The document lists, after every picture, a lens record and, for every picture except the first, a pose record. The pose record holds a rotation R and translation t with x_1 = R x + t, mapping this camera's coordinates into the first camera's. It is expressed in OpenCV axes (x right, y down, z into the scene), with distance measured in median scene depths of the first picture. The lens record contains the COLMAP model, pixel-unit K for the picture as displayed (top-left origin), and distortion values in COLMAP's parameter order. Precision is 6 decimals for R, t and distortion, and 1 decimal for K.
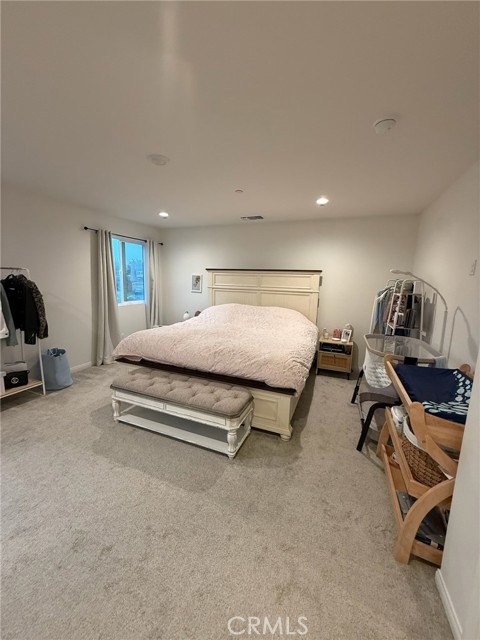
lens RADIAL K [[253.3, 0, 240.1], [0, 253.3, 319.2], [0, 0, 1]] dist [-0.008492, 0.000450]
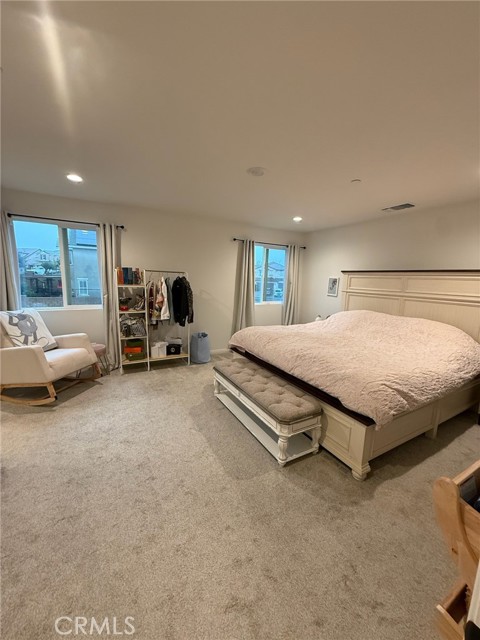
lens RADIAL K [[253.3, 0, 239.4], [0, 253.3, 319.1], [0, 0, 1]] dist [-0.008492, 0.000450]
pose [[0.777604, 0.098168, -0.621044, 0.279432], [-0.109707, 0.993768, 0.019721, -0.001919], [0.619110, 0.052798, 0.783528, 0.090099]]
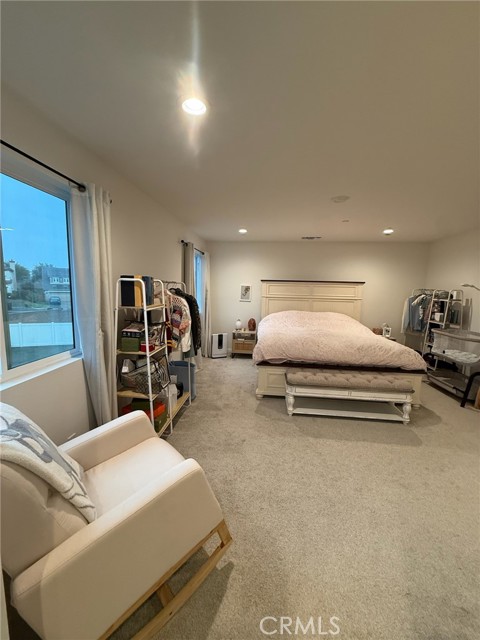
lens RADIAL K [[253.3, 0, 236.6], [0, 253.3, 319.5], [0, 0, 1]] dist [-0.008492, 0.000450]
pose [[0.961289, -0.040391, 0.272567, -0.917113], [0.047028, 0.998734, -0.017857, -0.019491], [-0.271501, 0.029984, 0.961971, -0.051481]]
